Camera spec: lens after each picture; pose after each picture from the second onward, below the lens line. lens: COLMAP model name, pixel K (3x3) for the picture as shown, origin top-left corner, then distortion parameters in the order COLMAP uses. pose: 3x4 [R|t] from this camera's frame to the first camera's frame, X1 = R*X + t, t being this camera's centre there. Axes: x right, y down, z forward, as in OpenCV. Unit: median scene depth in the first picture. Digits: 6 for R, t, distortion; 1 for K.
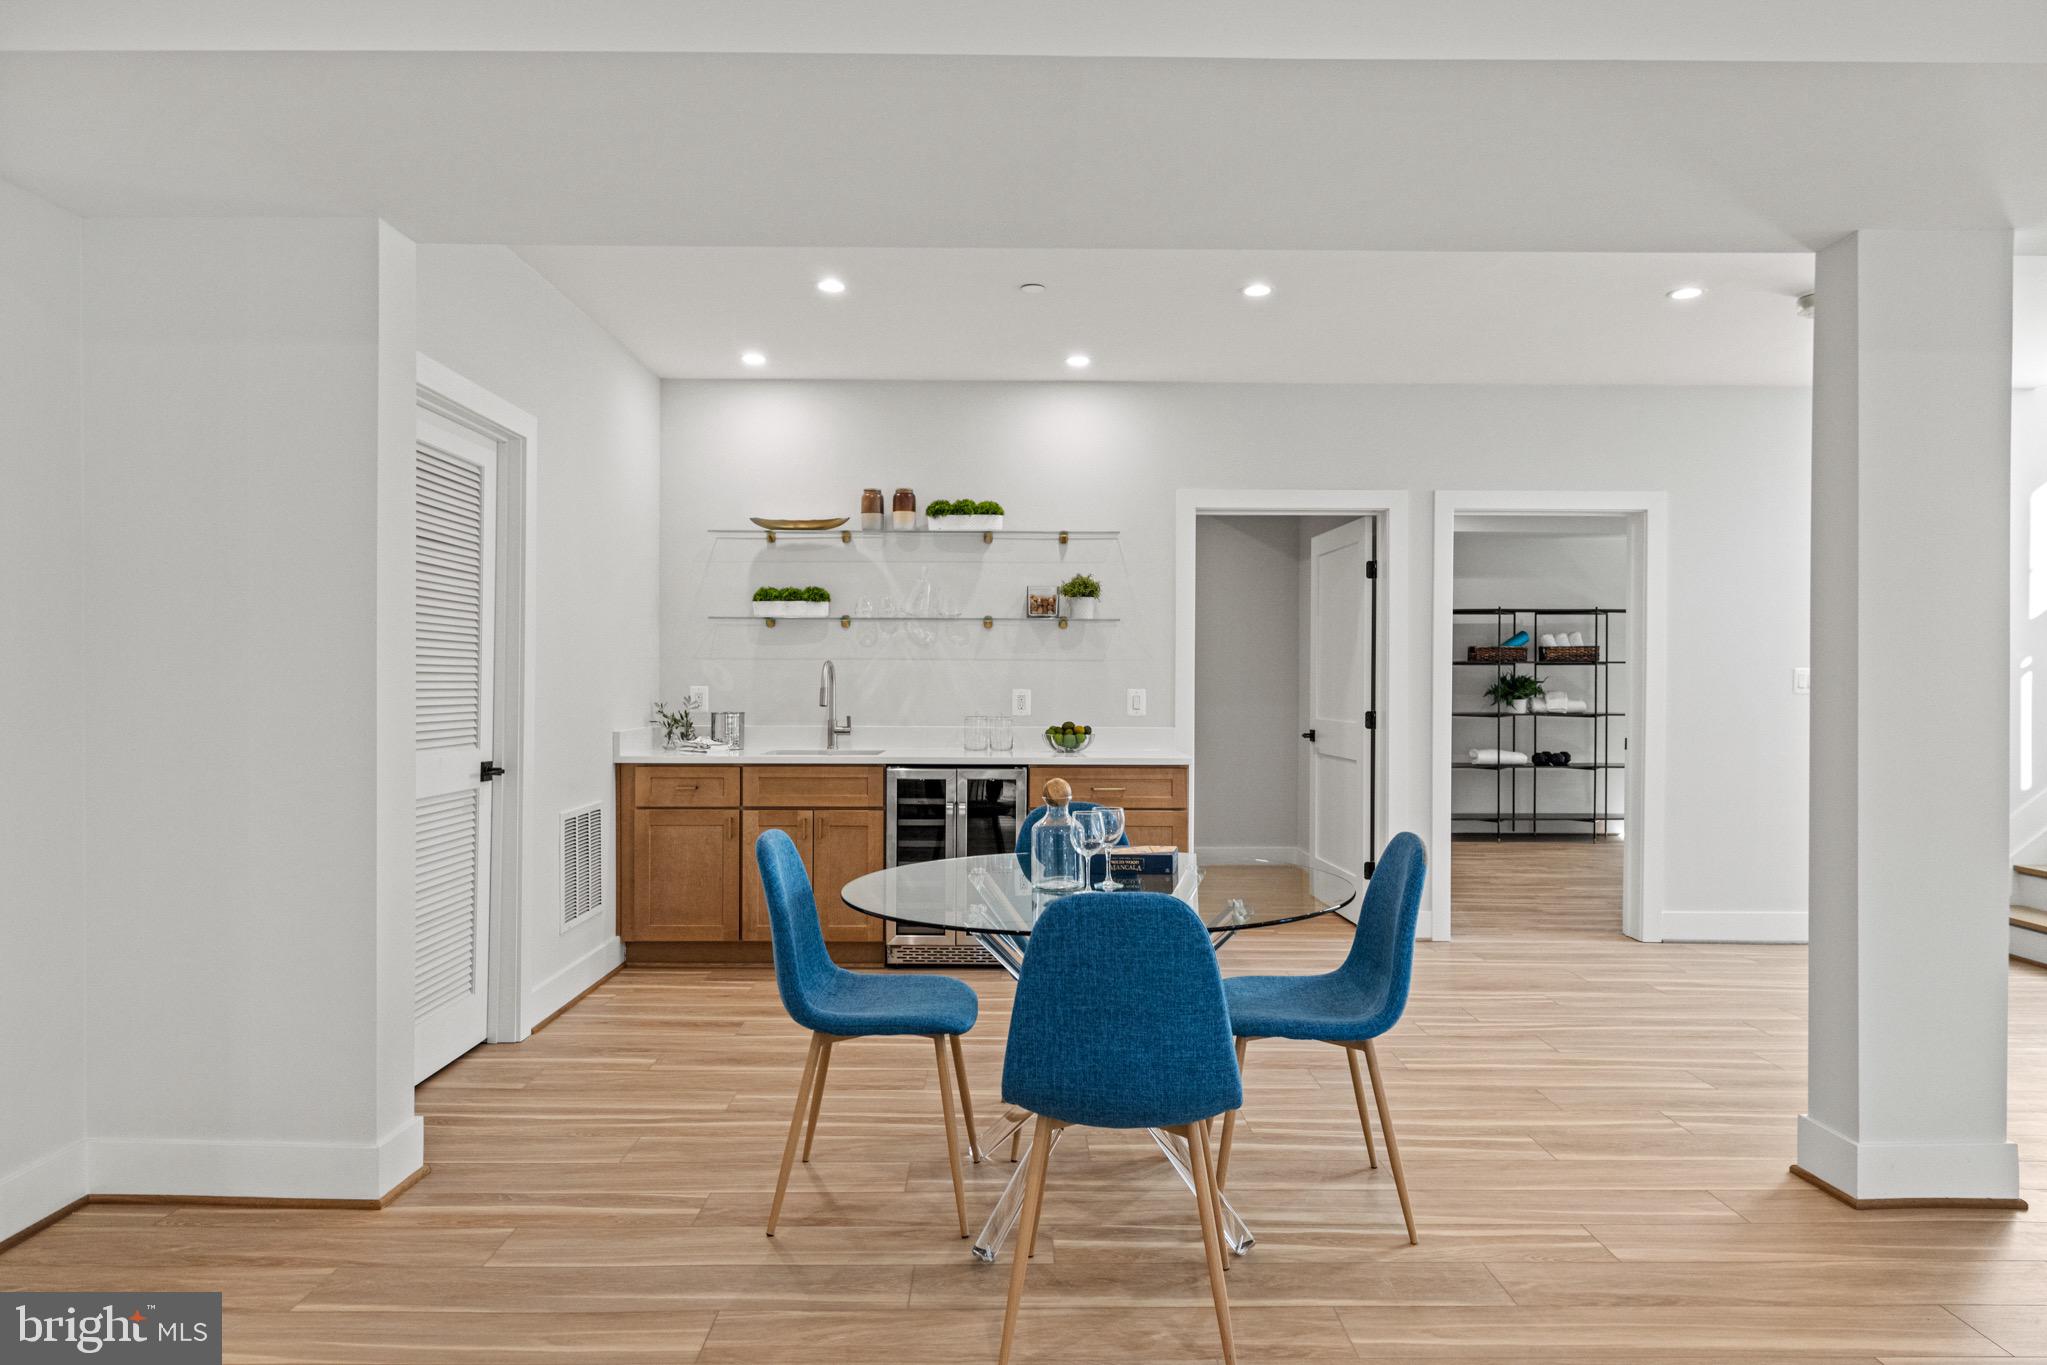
lens RADIAL K [[1155.2, 0, 1026.8], [0, 1155.2, 678.4], [0, 0, 1]] dist [0.003403, -0.000405]
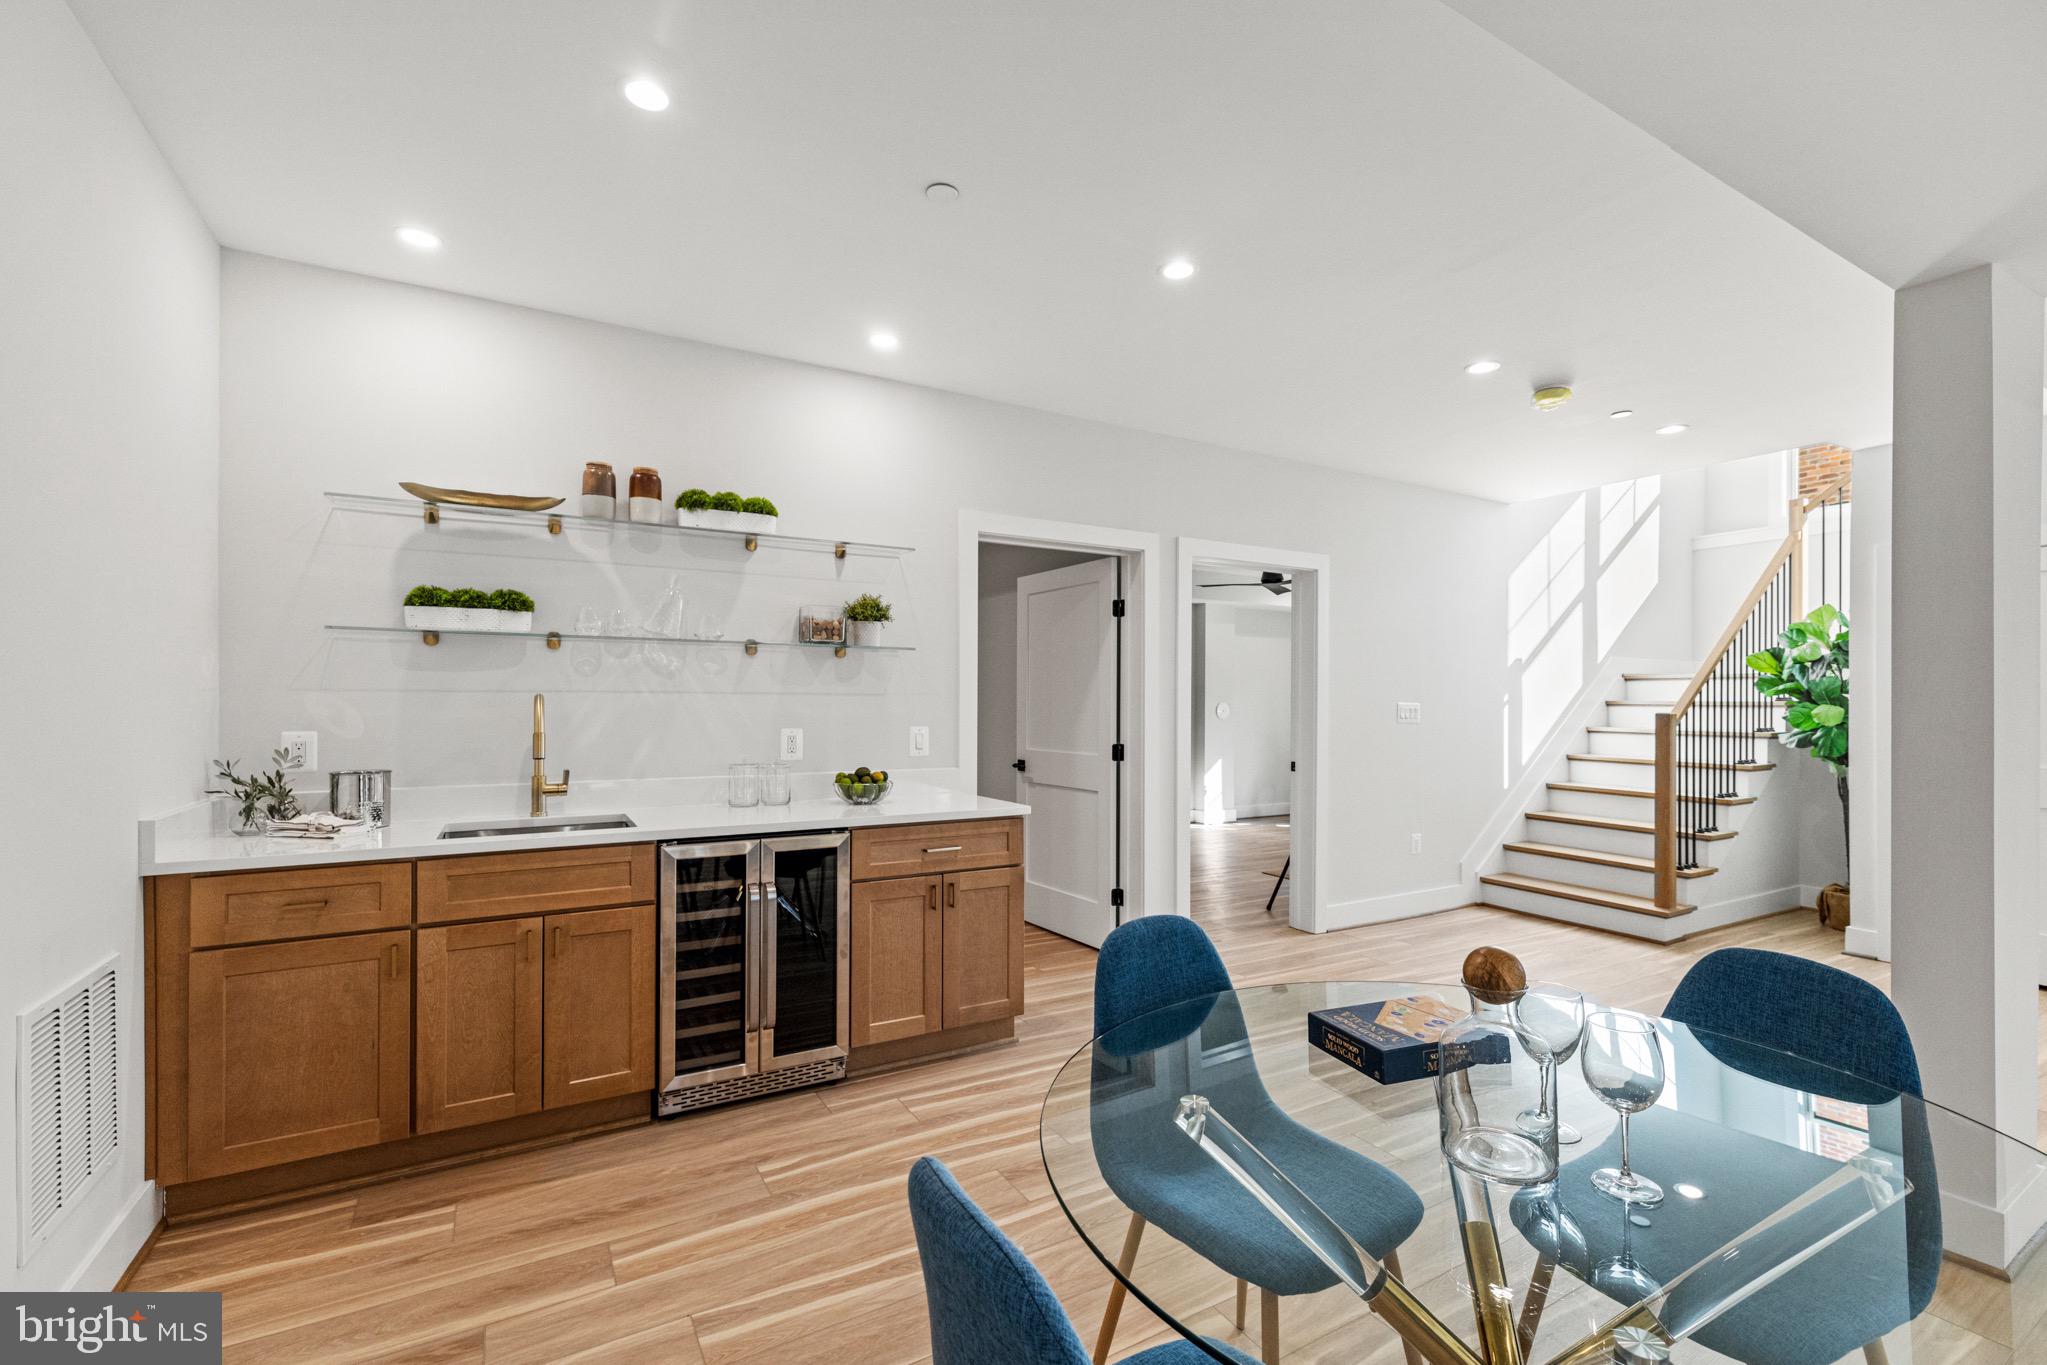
lens RADIAL K [[862.5, 0, 1010.8], [0, 862.5, 703.3], [0, 0, 1]] dist [0.003033, -0.000387]
pose [[0.872575, -0.000787, 0.488480, -0.174715], [-0.001155, 0.999993, 0.003676, -0.011758], [-0.488479, -0.003772, 0.872567, 0.385884]]
